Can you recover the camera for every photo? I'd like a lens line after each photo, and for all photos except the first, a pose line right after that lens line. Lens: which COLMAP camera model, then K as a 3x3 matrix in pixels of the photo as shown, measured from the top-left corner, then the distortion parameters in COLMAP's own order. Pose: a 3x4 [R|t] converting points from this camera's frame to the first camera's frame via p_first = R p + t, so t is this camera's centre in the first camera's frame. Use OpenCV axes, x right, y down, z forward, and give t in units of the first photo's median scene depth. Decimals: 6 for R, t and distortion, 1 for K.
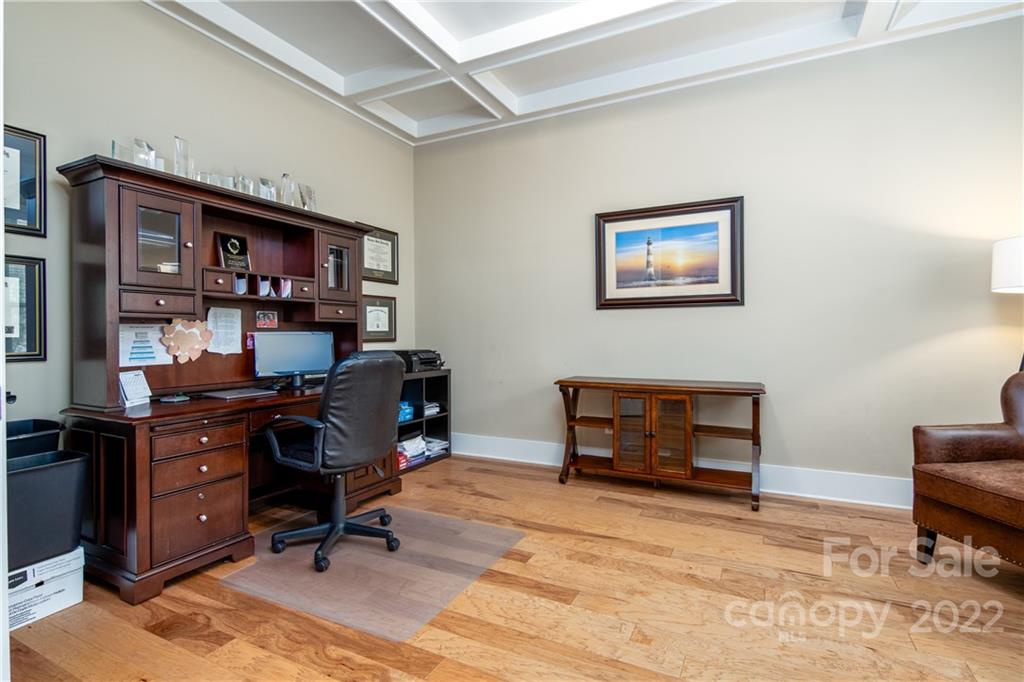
lens RADIAL K [[504.0, 0, 492.0], [0, 504.0, 336.1], [0, 0, 1]] dist [0.003018, -0.001862]
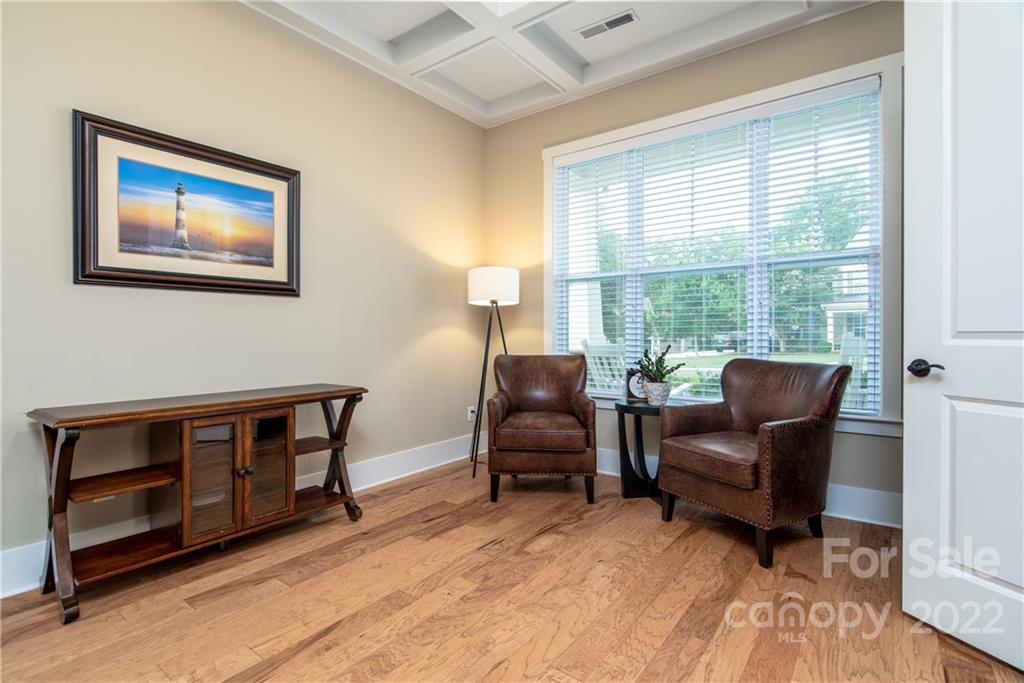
lens RADIAL K [[504.0, 0, 507.1], [0, 504.0, 334.1], [0, 0, 1]] dist [0.003018, -0.001862]
pose [[0.147714, 0.002286, 0.989027, -0.309054], [0.002852, 0.999992, -0.002737, 0.006738], [-0.989026, 0.003225, 0.147707, 0.515396]]
